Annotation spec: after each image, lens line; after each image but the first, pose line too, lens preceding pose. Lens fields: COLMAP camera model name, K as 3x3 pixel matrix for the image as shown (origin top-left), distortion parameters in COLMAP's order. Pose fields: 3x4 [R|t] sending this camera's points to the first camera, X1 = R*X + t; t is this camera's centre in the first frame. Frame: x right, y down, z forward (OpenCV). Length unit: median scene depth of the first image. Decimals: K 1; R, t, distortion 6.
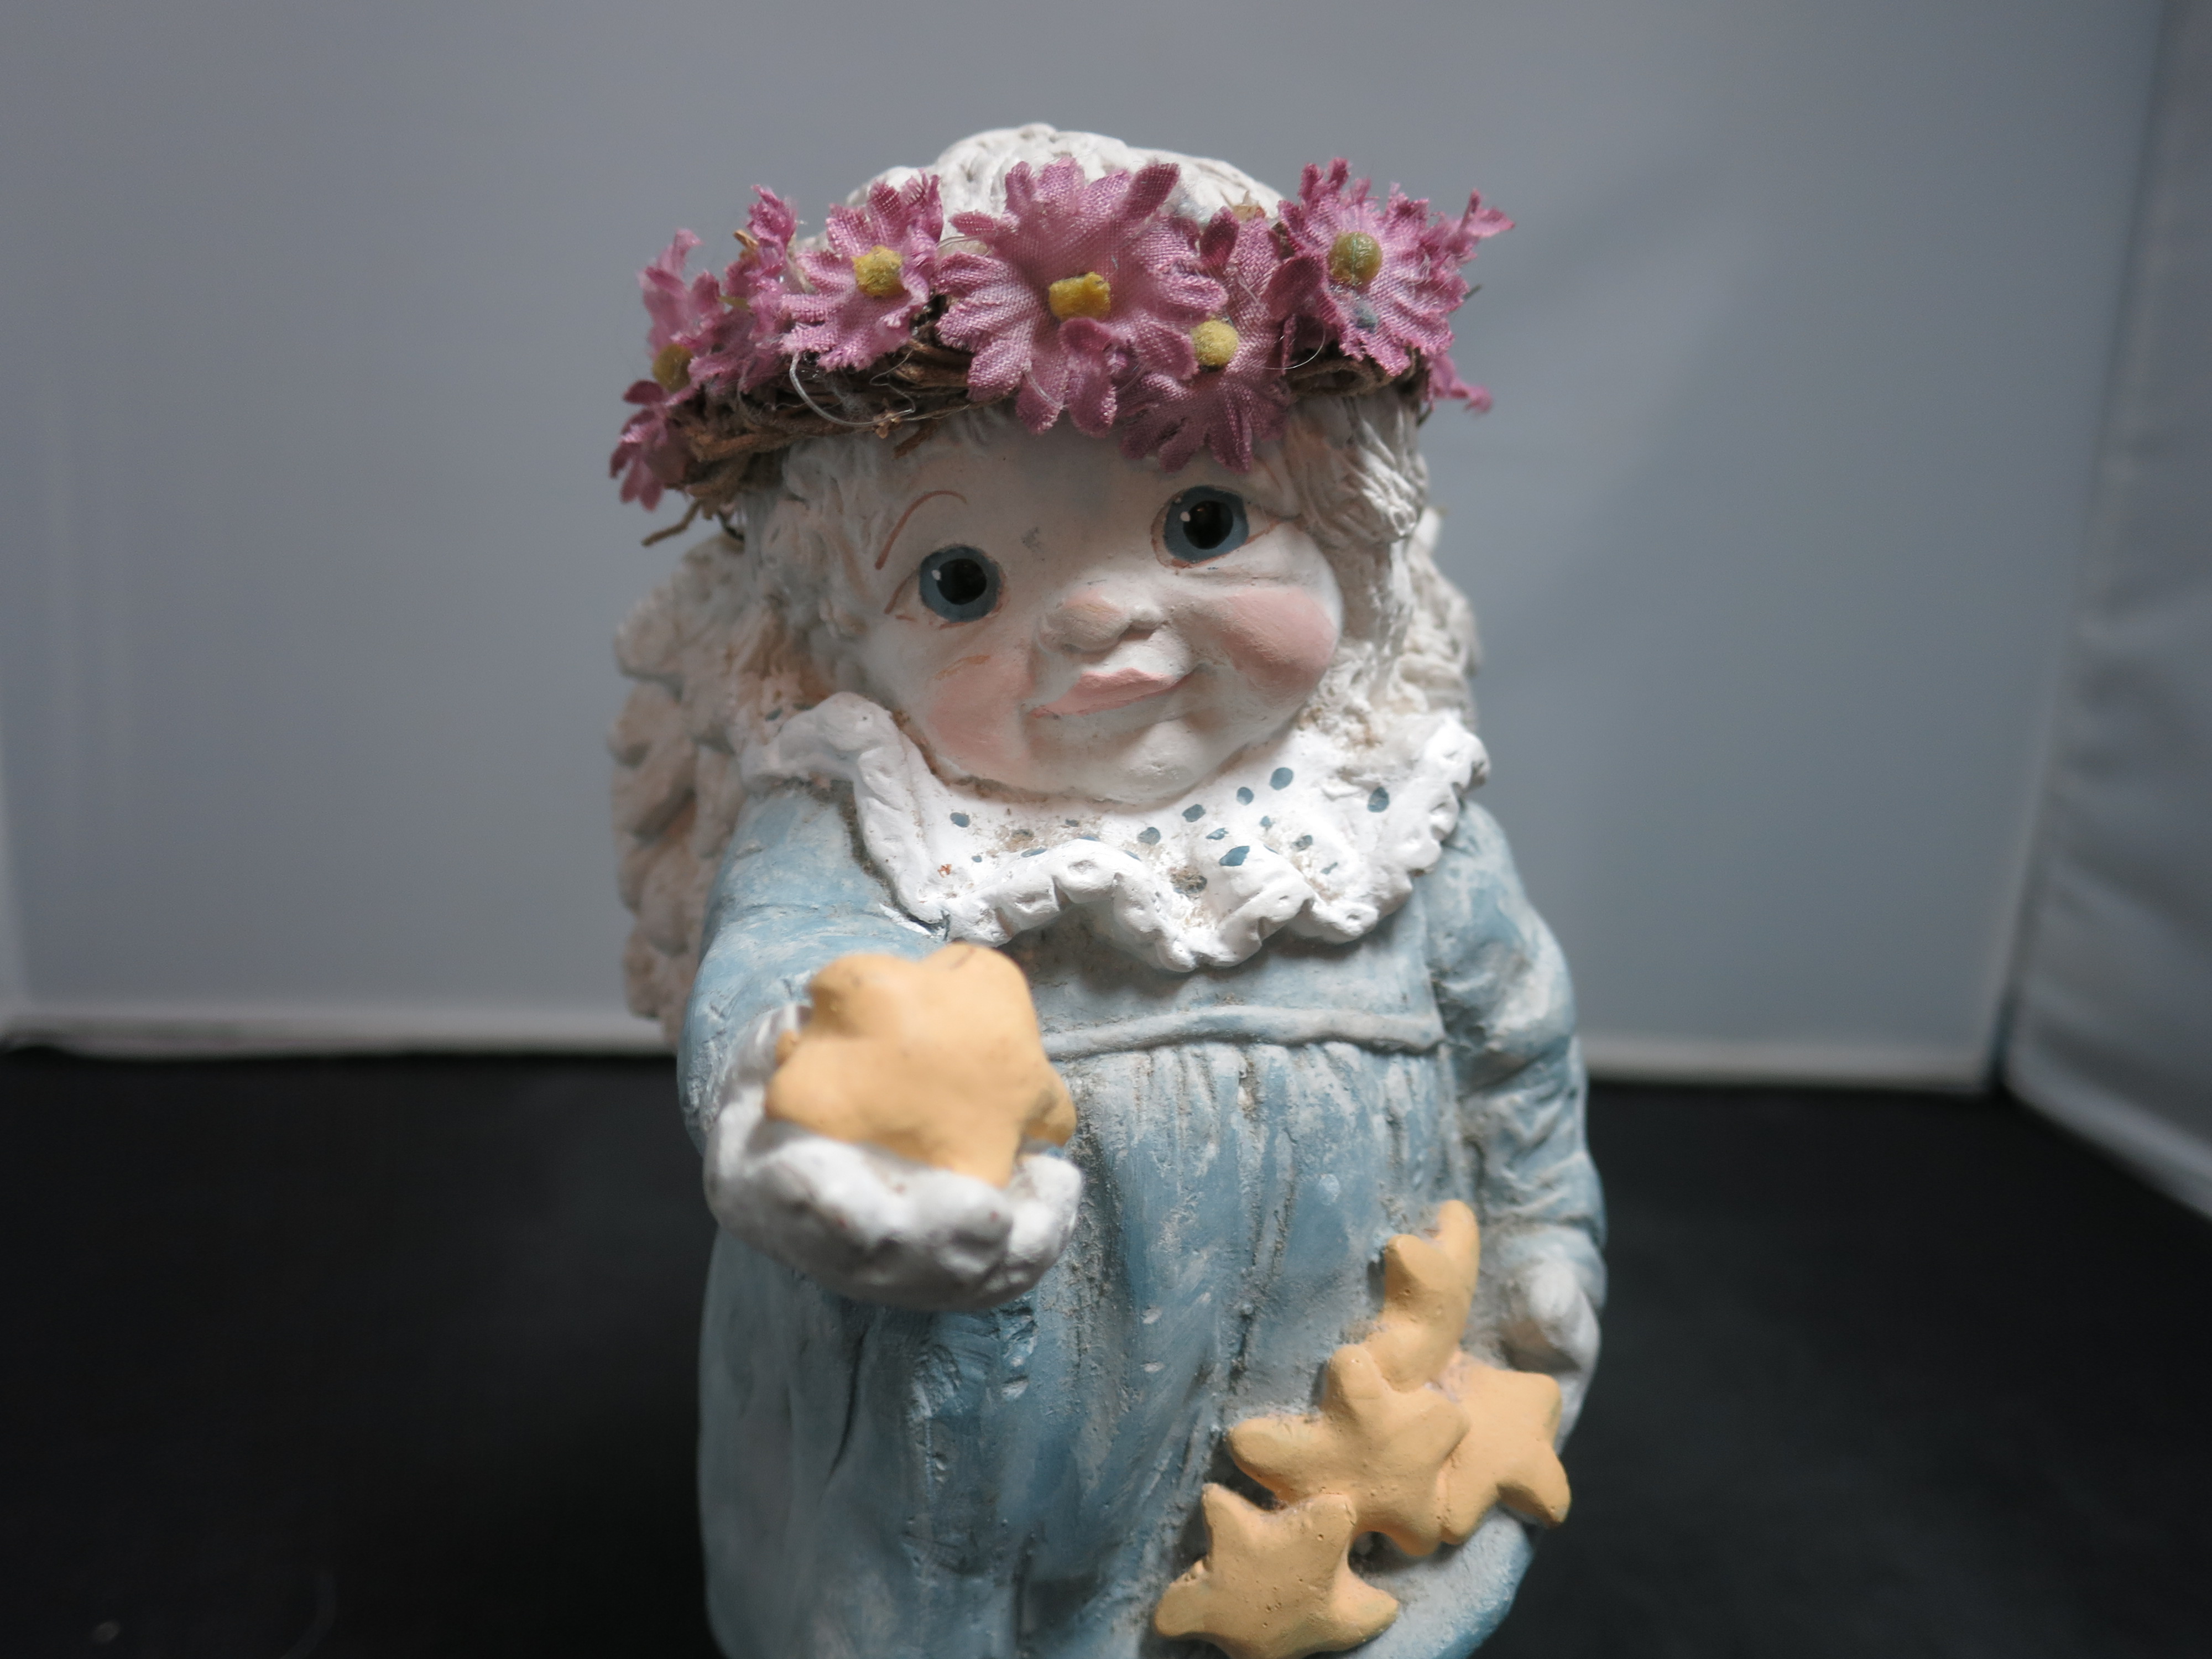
lens RADIAL K [[1742.9, 0, 1091.2], [0, 1742.9, 834.1], [0, 0, 1]] dist [-0.001433, 0.003969]
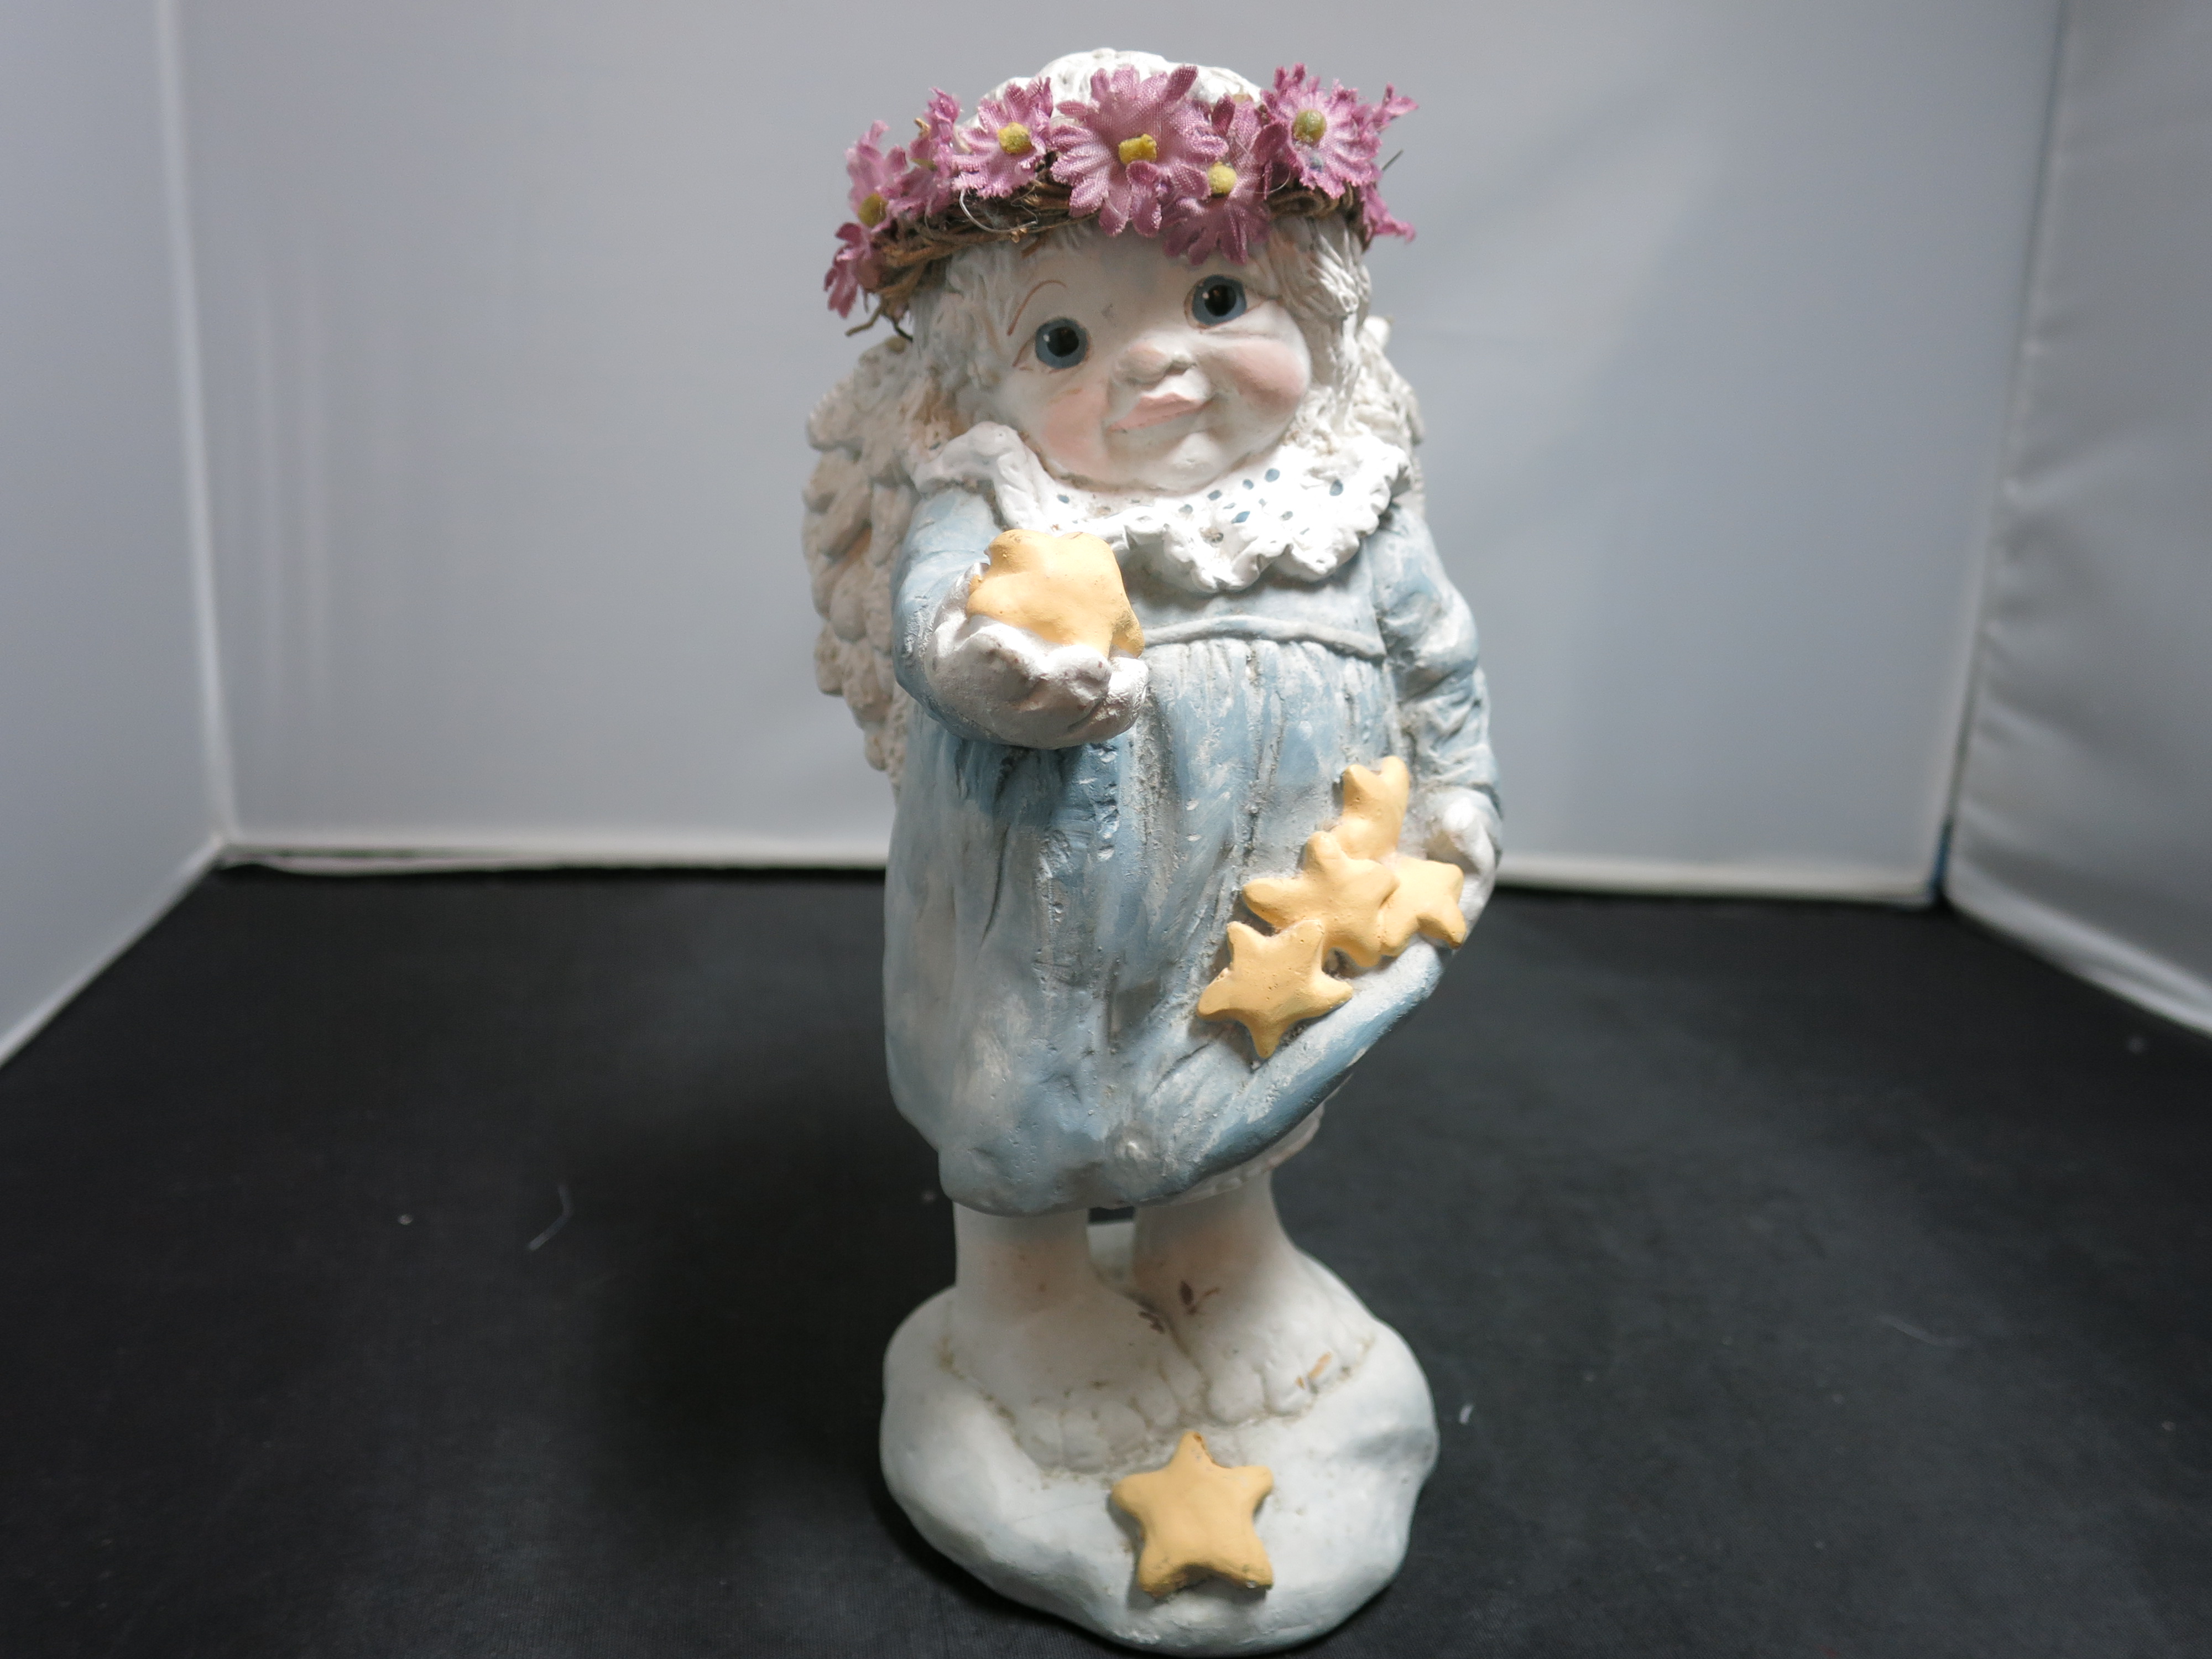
lens RADIAL K [[1826.7, 0, 1106.0], [0, 1826.7, 829.5], [0, 0, 1]] dist [0.001345, 0.010211]
pose [[0.999801, -0.015943, -0.012018, -0.022843], [0.015954, 0.999872, 0.000878, 0.285954], [0.012003, -0.001070, 0.999927, -0.624554]]
